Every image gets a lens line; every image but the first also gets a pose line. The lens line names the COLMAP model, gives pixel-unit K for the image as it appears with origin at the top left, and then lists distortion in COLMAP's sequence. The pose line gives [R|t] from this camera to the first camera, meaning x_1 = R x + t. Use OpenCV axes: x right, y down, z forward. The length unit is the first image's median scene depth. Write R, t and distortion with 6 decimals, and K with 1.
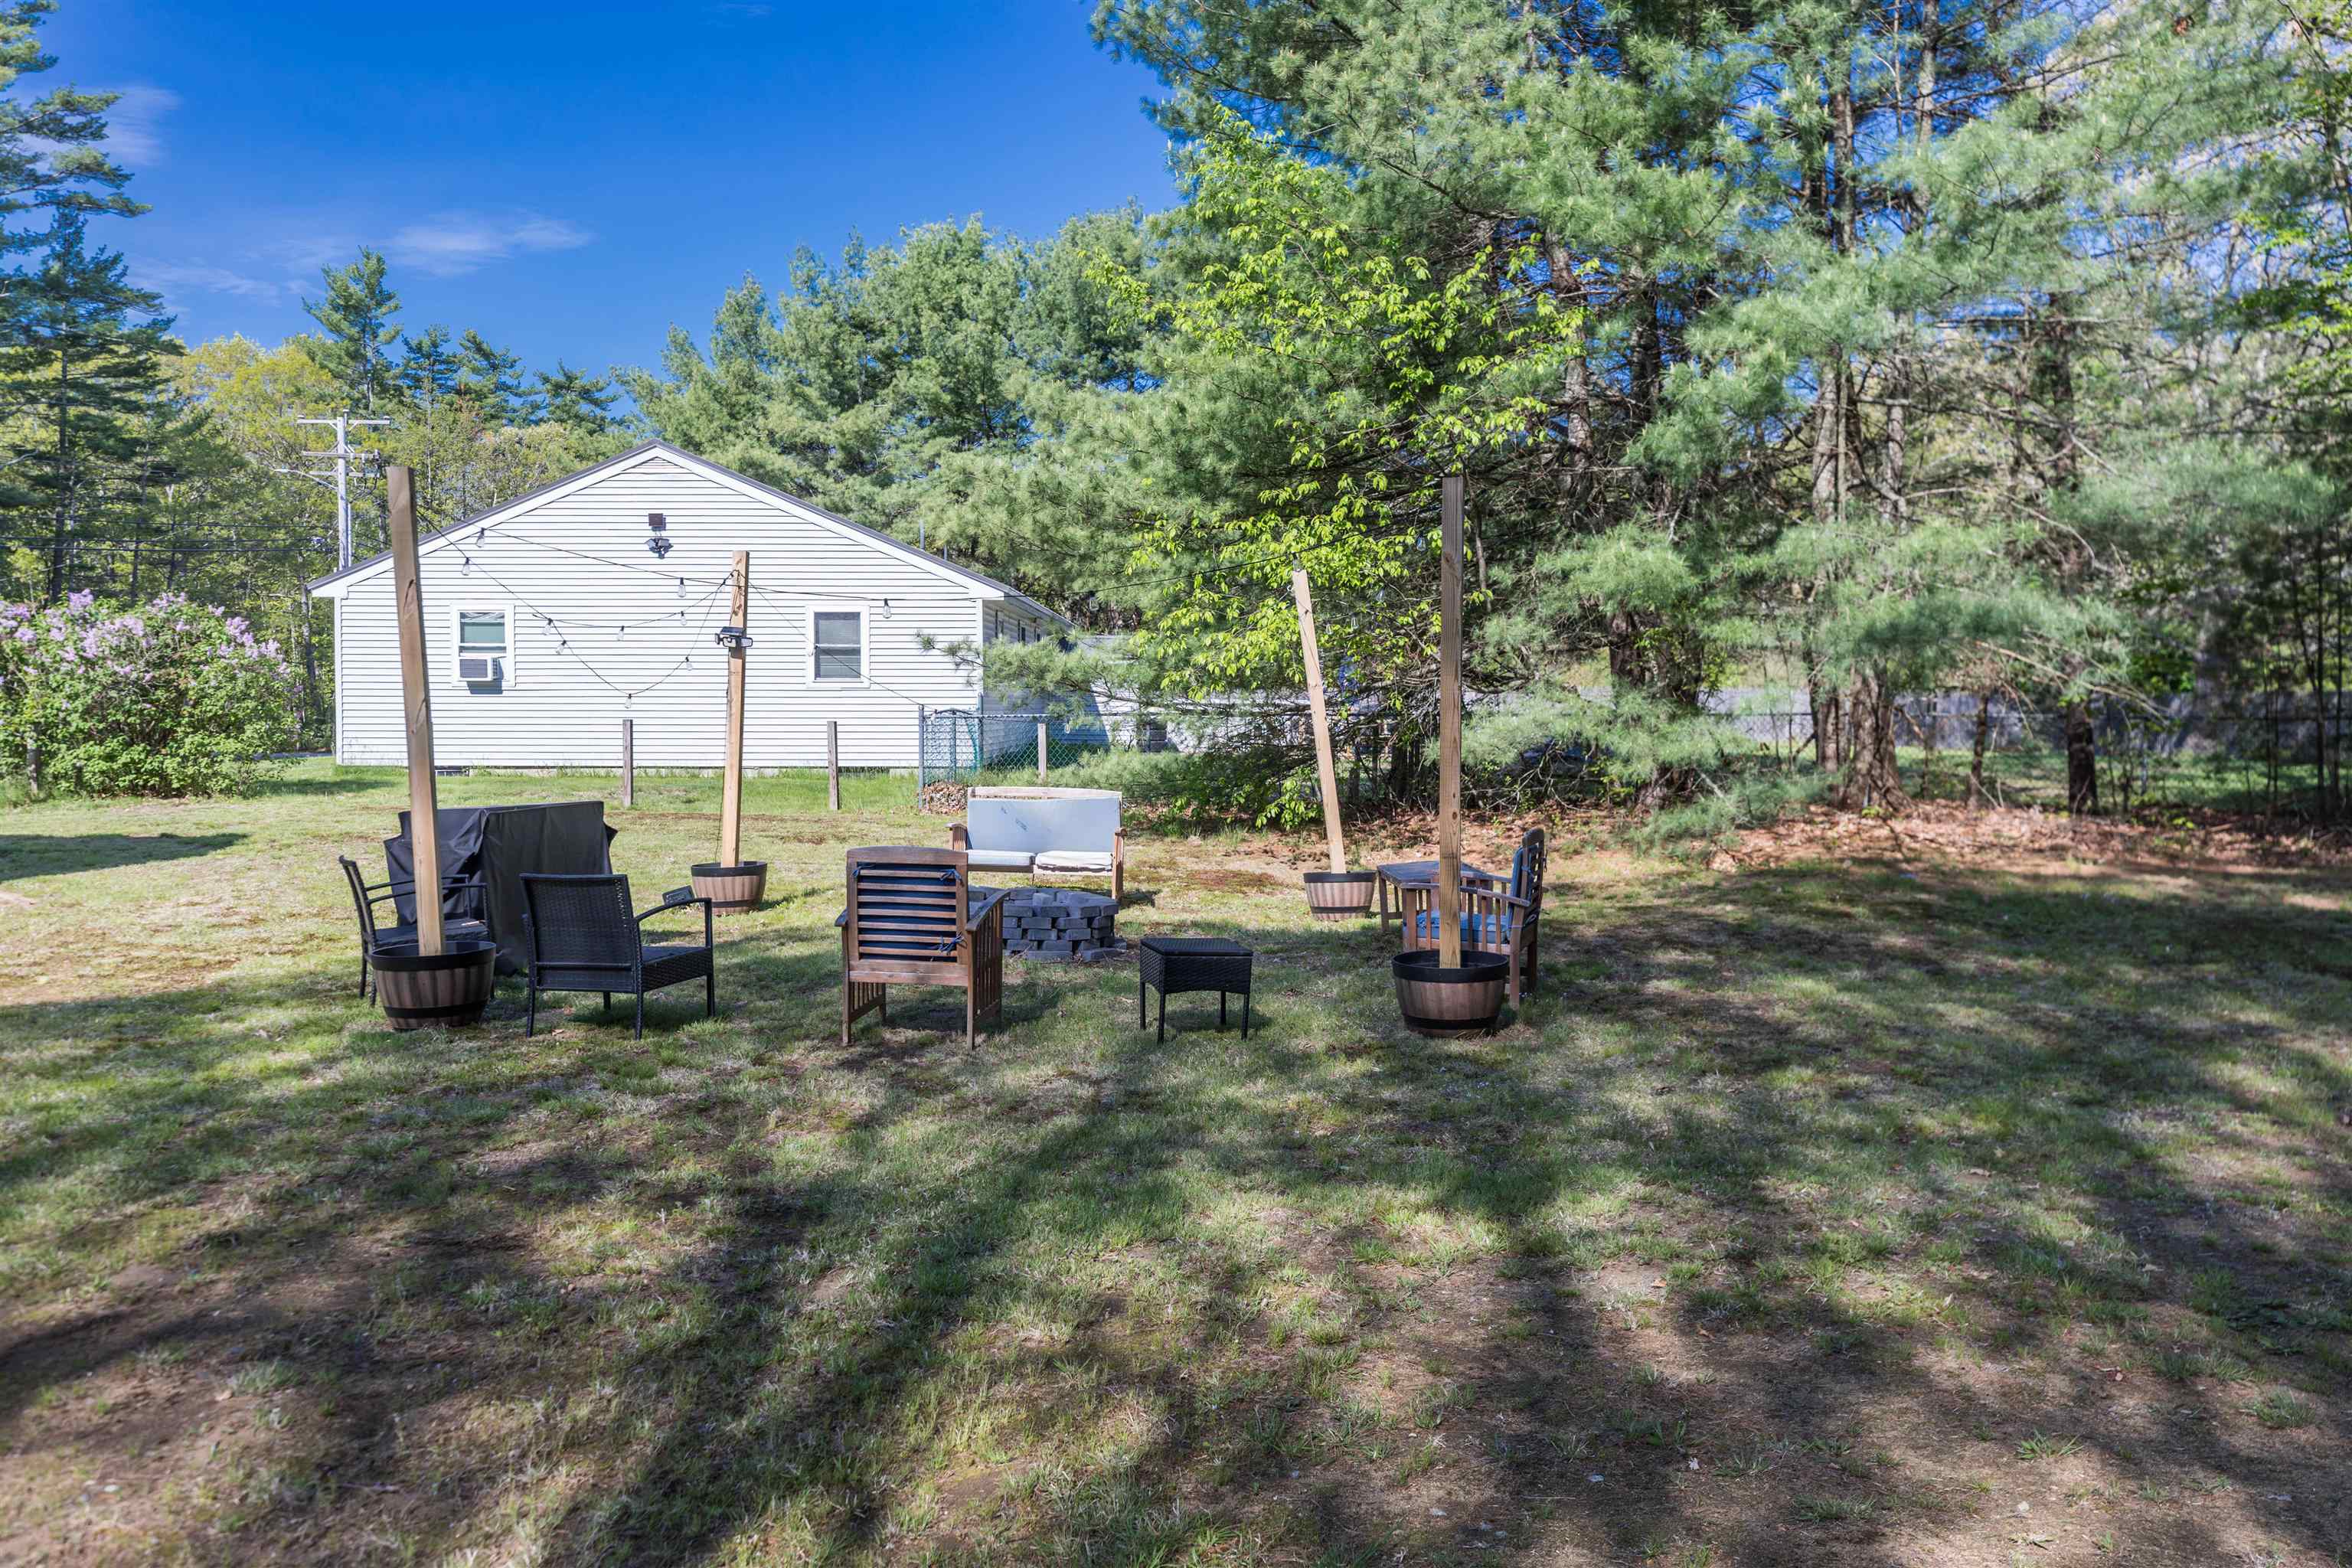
lens RADIAL K [[1862.1, 0, 1188.2], [0, 1862.1, 791.3], [0, 0, 1]] dist [-0.004817, 0.014873]
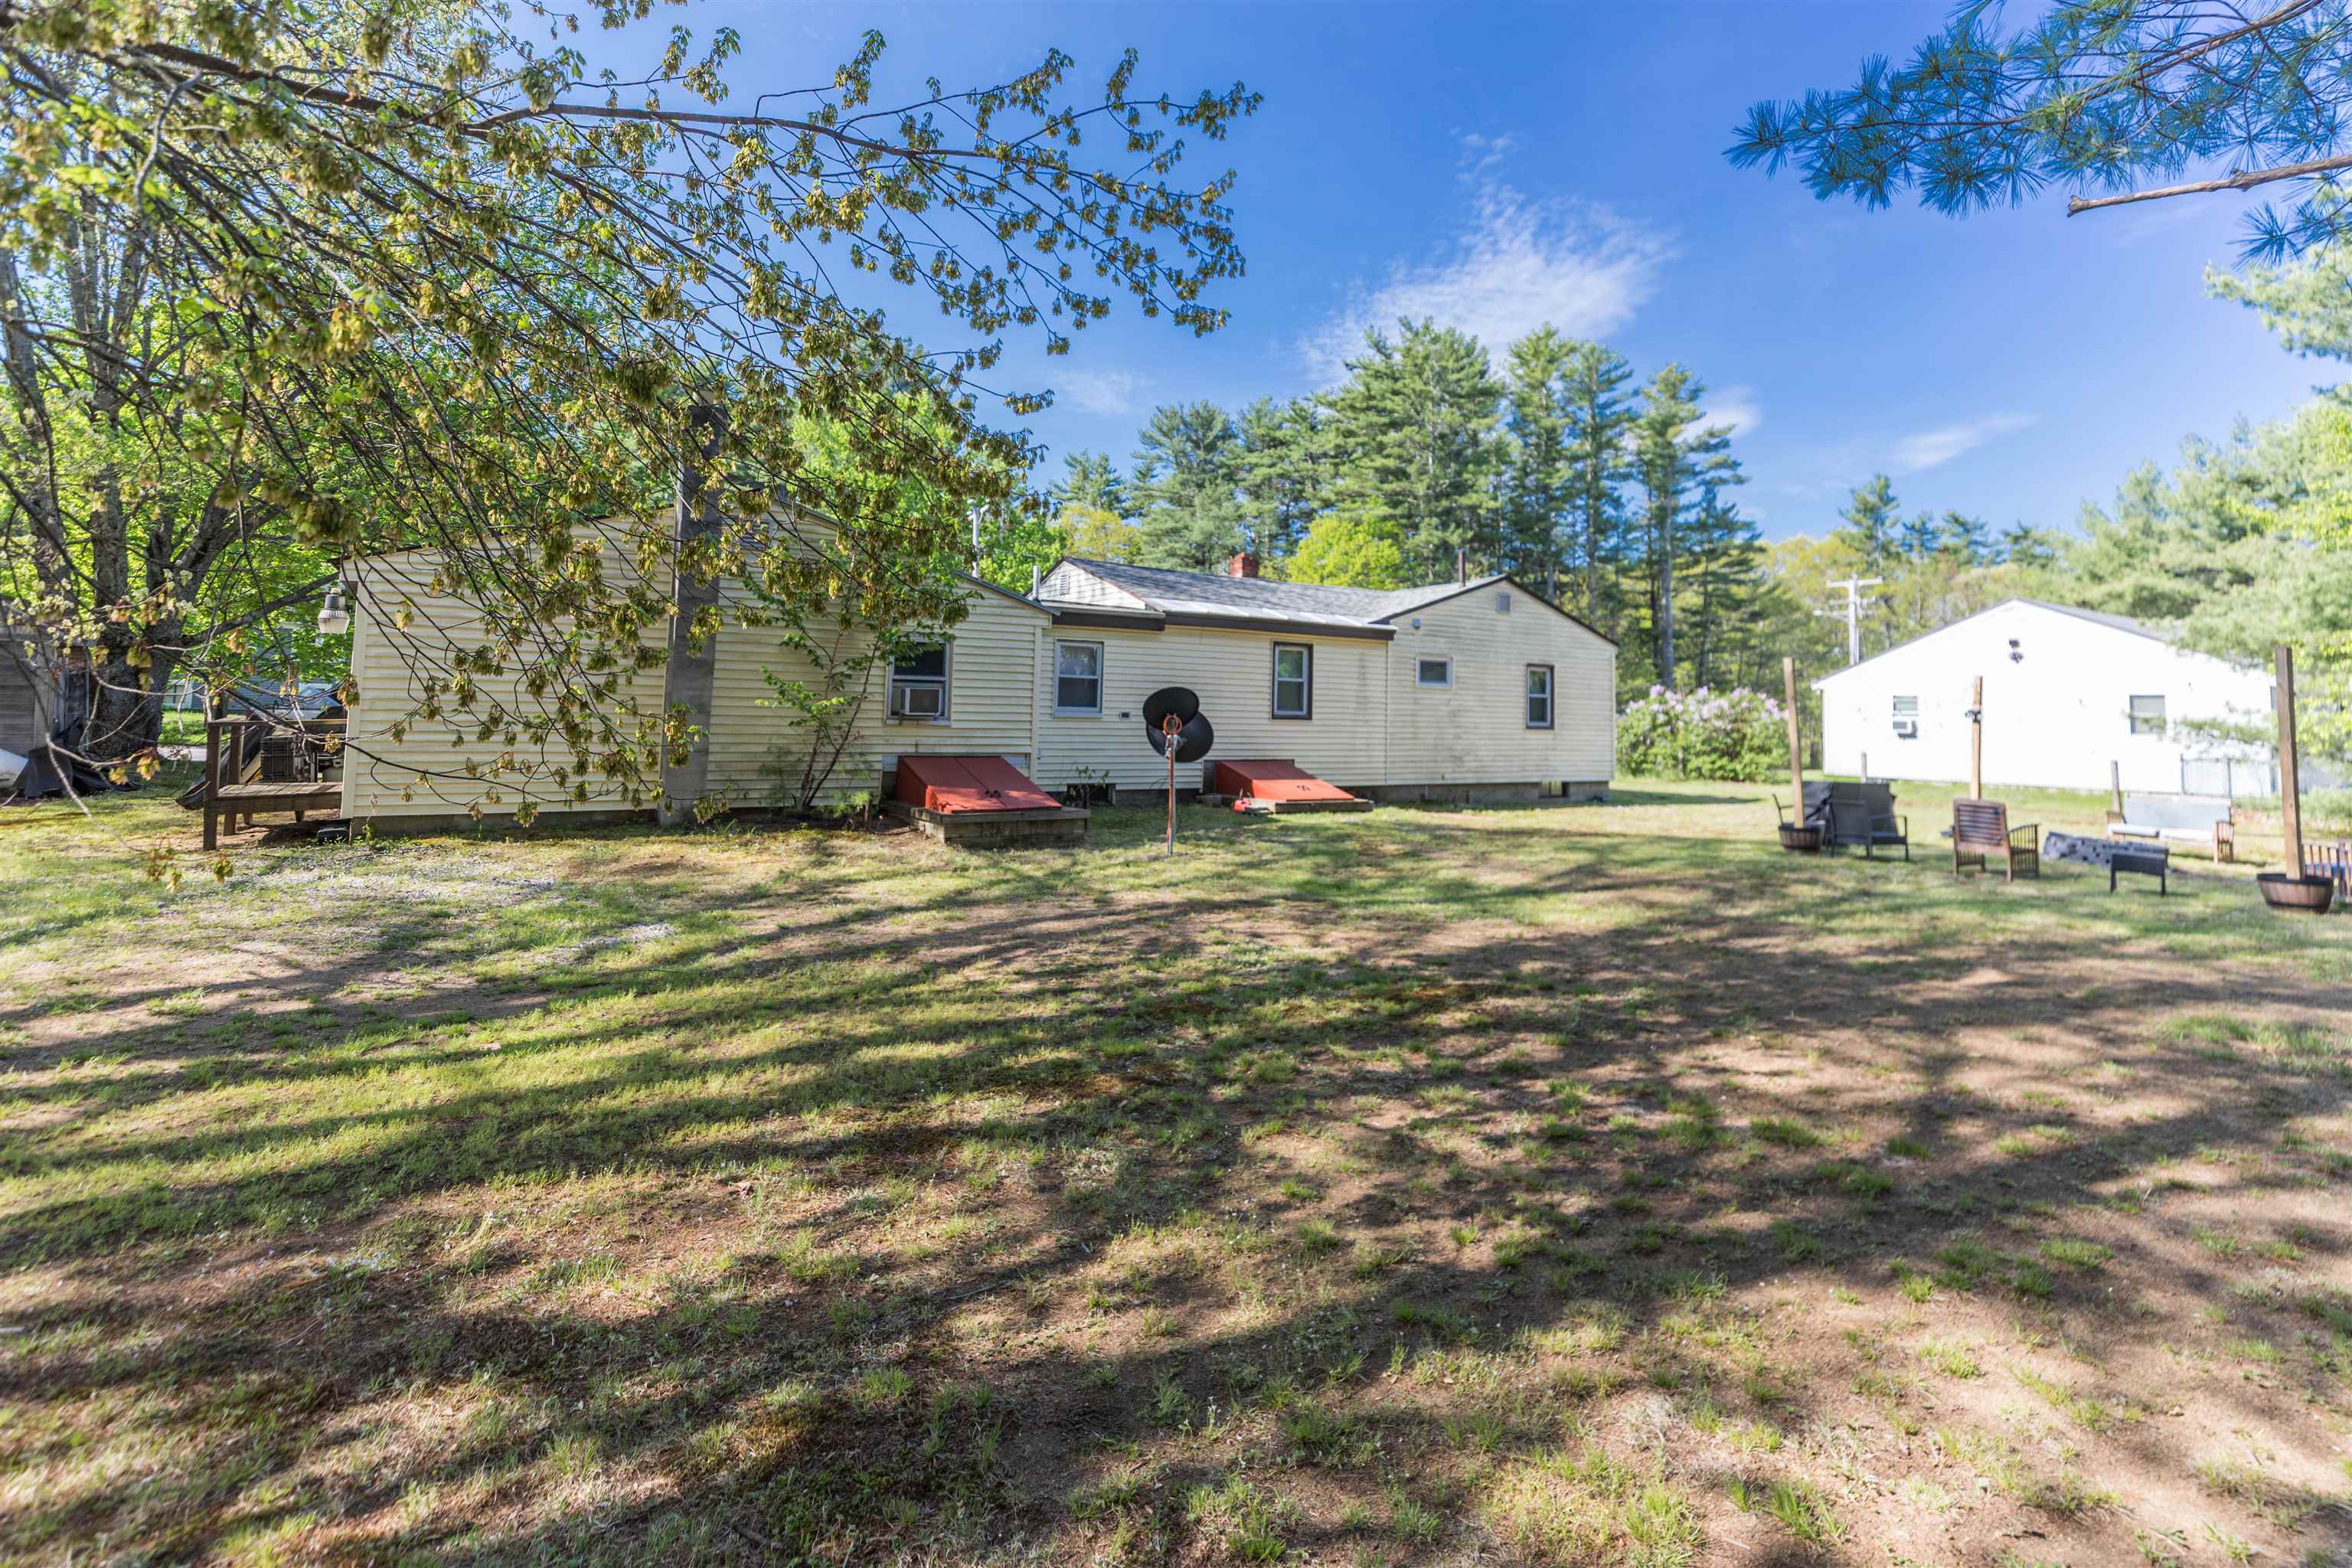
lens RADIAL K [[1127.2, 0, 1182.0], [0, 1127.2, 636.6], [0, 0, 1]] dist [-0.000208, 0.000256]
pose [[0.558626, -0.049454, -0.827944, 0.069977], [-0.066814, 0.992294, -0.104351, 0.005507], [0.826724, 0.113611, 0.551017, -0.105121]]
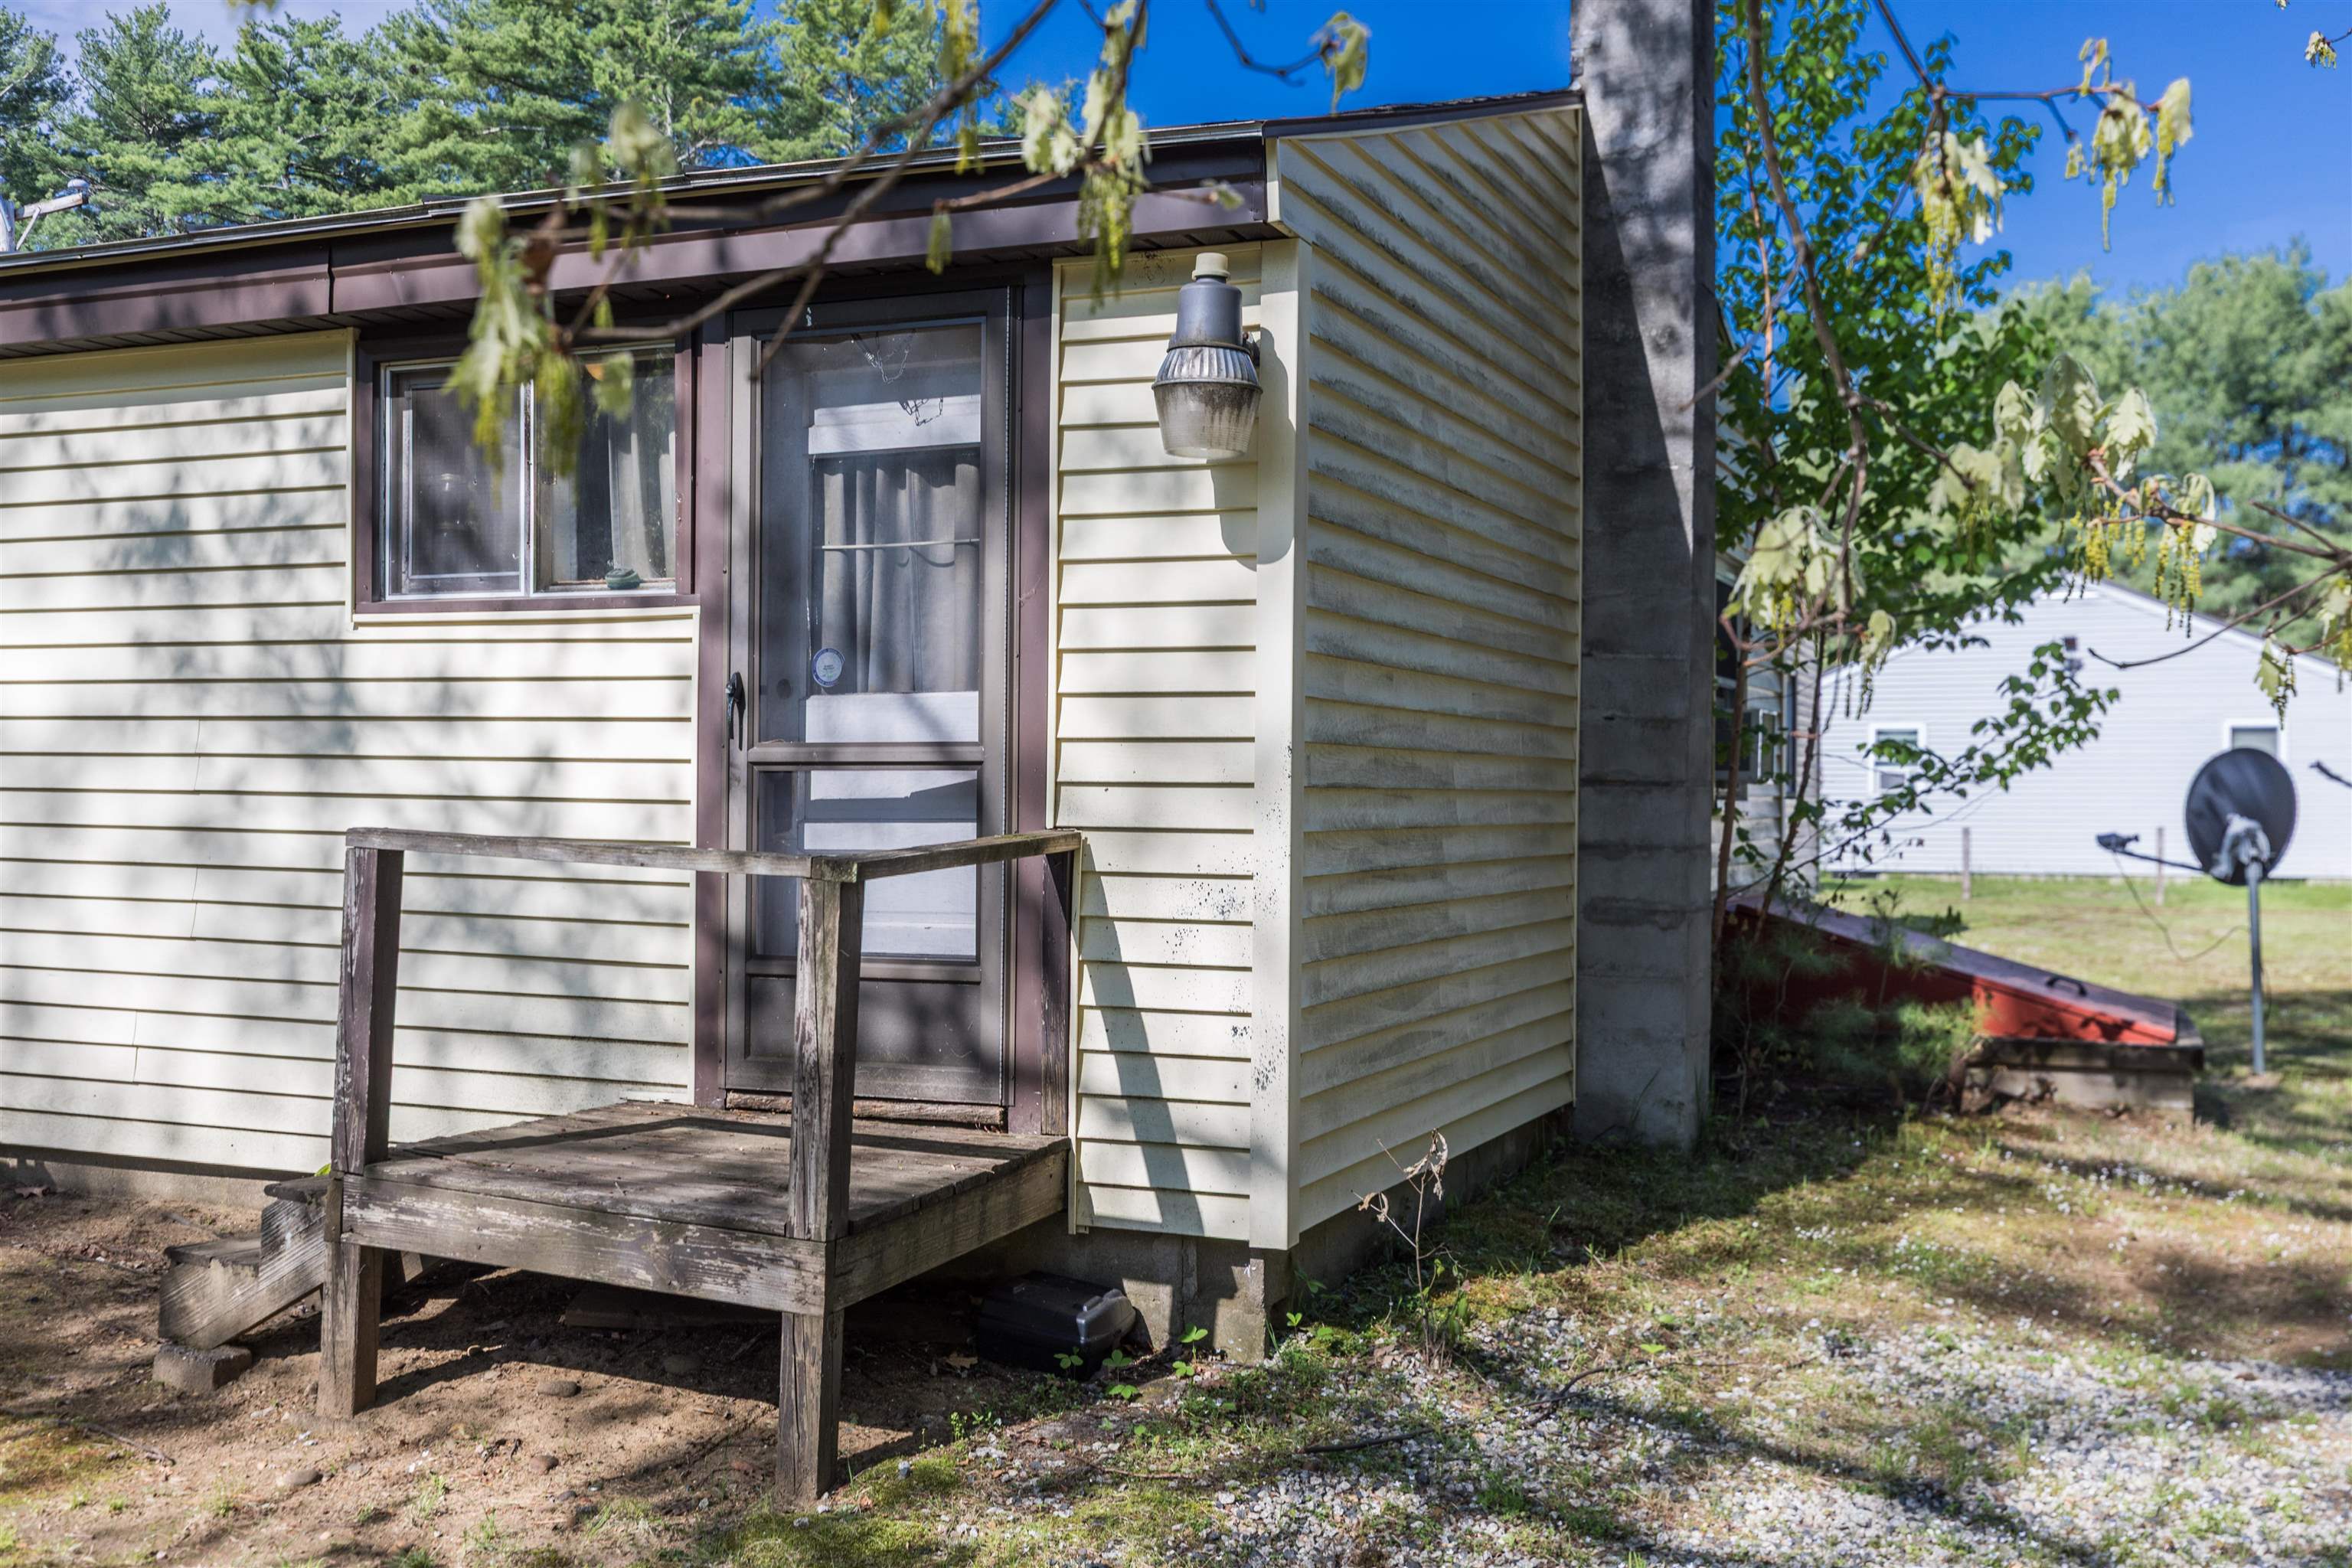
lens RADIAL K [[2332.5, 0, 1176.0], [0, 2332.5, 784.0], [0, 0, 1]] dist [0.064811, -0.000025]
pose [[0.935403, 0.000352, -0.353582, -0.127715], [-0.022451, 0.998041, -0.058398, 0.011761], [0.352869, 0.062564, 0.933579, -0.196949]]
